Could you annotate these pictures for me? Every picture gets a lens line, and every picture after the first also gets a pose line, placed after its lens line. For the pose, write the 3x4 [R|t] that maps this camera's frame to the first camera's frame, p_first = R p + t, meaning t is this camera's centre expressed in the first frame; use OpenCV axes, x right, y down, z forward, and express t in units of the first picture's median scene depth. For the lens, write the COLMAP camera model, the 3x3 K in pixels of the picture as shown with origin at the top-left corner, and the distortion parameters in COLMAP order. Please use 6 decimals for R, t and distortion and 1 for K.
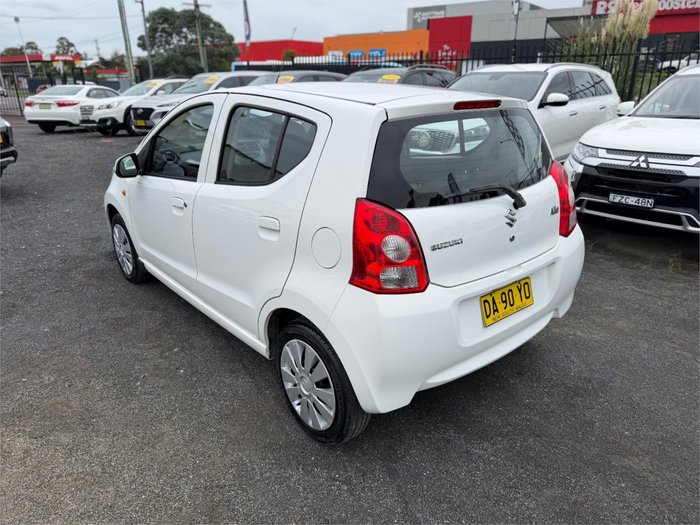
lens RADIAL K [[495.3, 0, 344.4], [0, 495.3, 267.2], [0, 0, 1]] dist [0.009088, -0.013683]
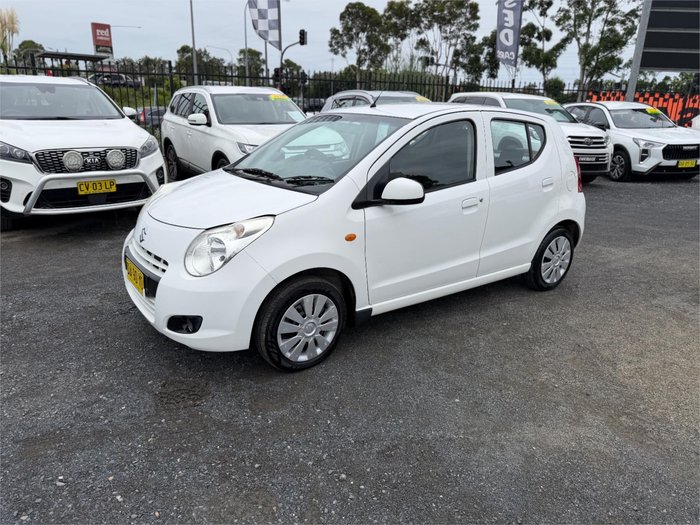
lens RADIAL K [[494.9, 0, 343.9], [0, 494.9, 264.4], [0, 0, 1]] dist [0.015531, -0.021156]
pose [[0.077227, -0.305289, 0.949123, -1.014485], [0.327885, 0.906791, 0.264994, -0.271138], [-0.941556, 0.290738, 0.170128, 0.746587]]
